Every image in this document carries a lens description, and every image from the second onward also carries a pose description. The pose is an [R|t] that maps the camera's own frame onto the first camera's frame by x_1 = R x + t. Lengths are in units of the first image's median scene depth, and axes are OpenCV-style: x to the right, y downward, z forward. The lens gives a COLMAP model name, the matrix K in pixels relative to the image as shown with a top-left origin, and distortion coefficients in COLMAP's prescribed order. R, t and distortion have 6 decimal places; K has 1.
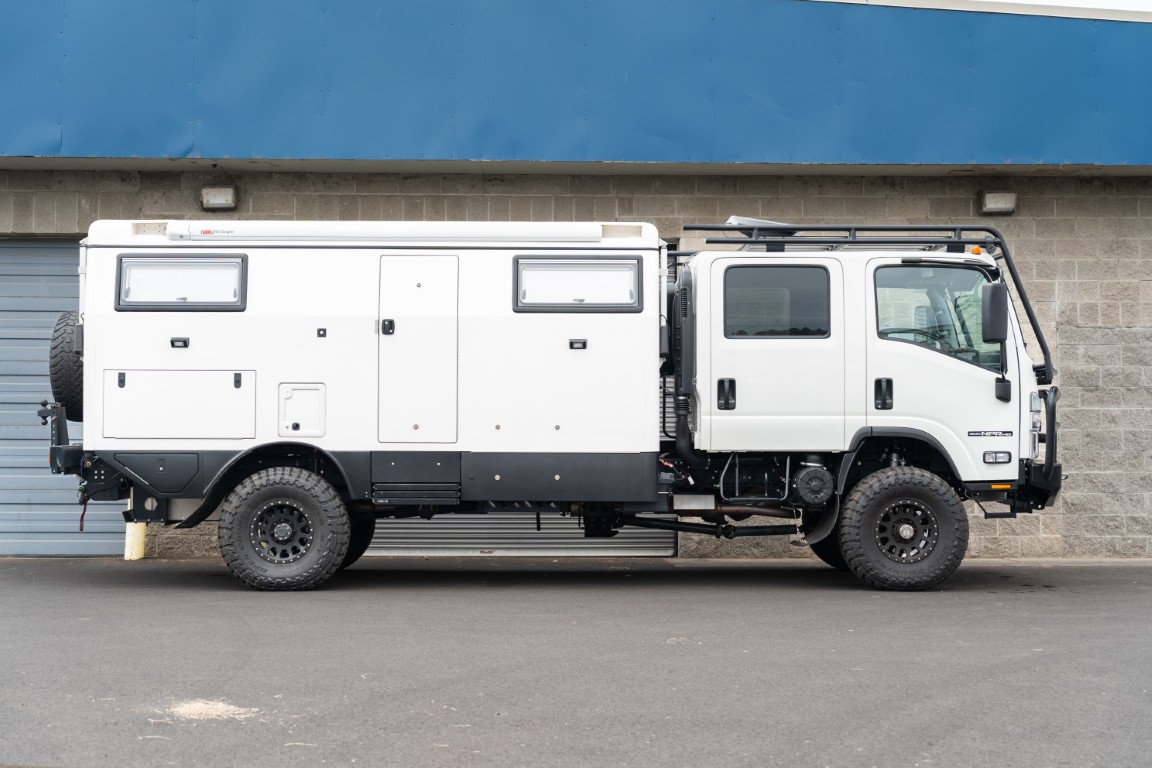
lens RADIAL K [[1631.8, 0, 576.0], [0, 1631.8, 384.0], [0, 0, 1]] dist [0.136978, -0.732289]
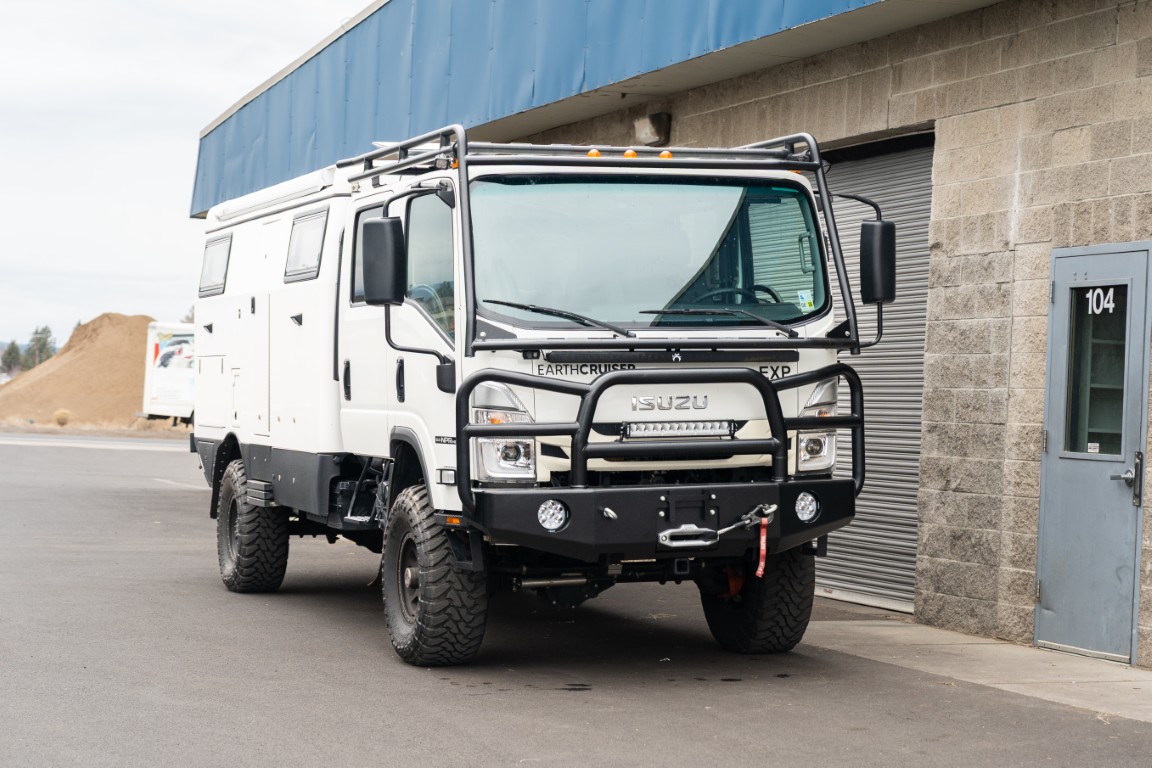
lens RADIAL K [[2387.1, 0, 576.0], [0, 2387.1, 384.0], [0, 0, 1]] dist [0.040886, 0.184306]
pose [[0.315806, 0.003314, -0.948818, 1.172283], [0.027548, 0.999540, 0.012660, -0.003198], [0.948424, -0.030136, 0.315569, 0.743920]]
